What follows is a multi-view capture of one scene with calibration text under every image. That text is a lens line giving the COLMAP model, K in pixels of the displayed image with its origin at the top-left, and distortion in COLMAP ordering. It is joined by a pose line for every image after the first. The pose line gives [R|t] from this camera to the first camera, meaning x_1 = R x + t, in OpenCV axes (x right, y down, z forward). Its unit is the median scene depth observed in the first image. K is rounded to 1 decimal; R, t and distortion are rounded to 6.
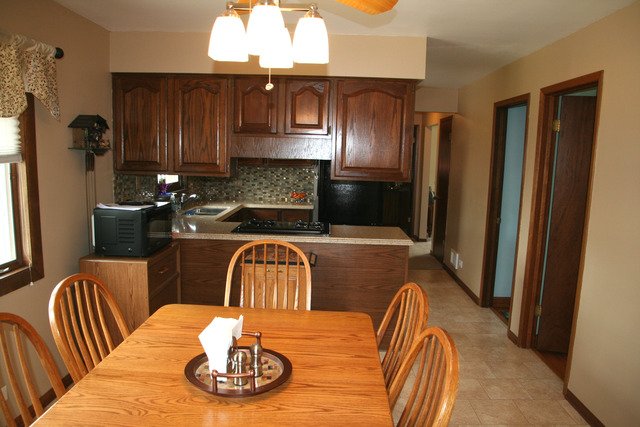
lens RADIAL K [[473.5, 0, 320.0], [0, 473.5, 213.5], [0, 0, 1]] dist [-0.106488, 0.007274]
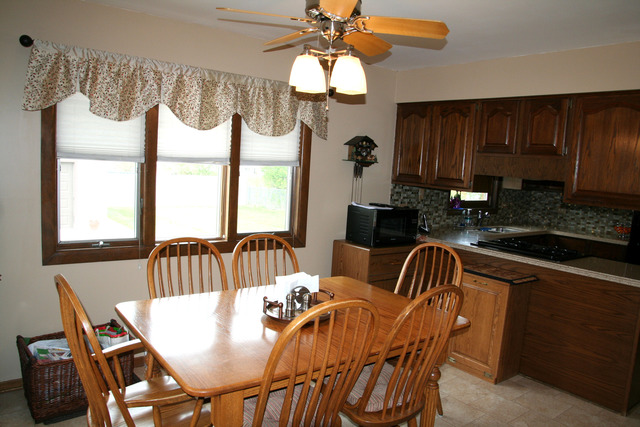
lens RADIAL K [[473.5, 0, 320.0], [0, 473.5, 213.5], [0, 0, 1]] dist [-0.106488, 0.007274]
pose [[0.634329, 0.096504, -0.767016, 0.426090], [-0.143747, 0.989598, 0.005629, 0.014764], [0.759581, 0.106686, 0.641603, 0.048323]]
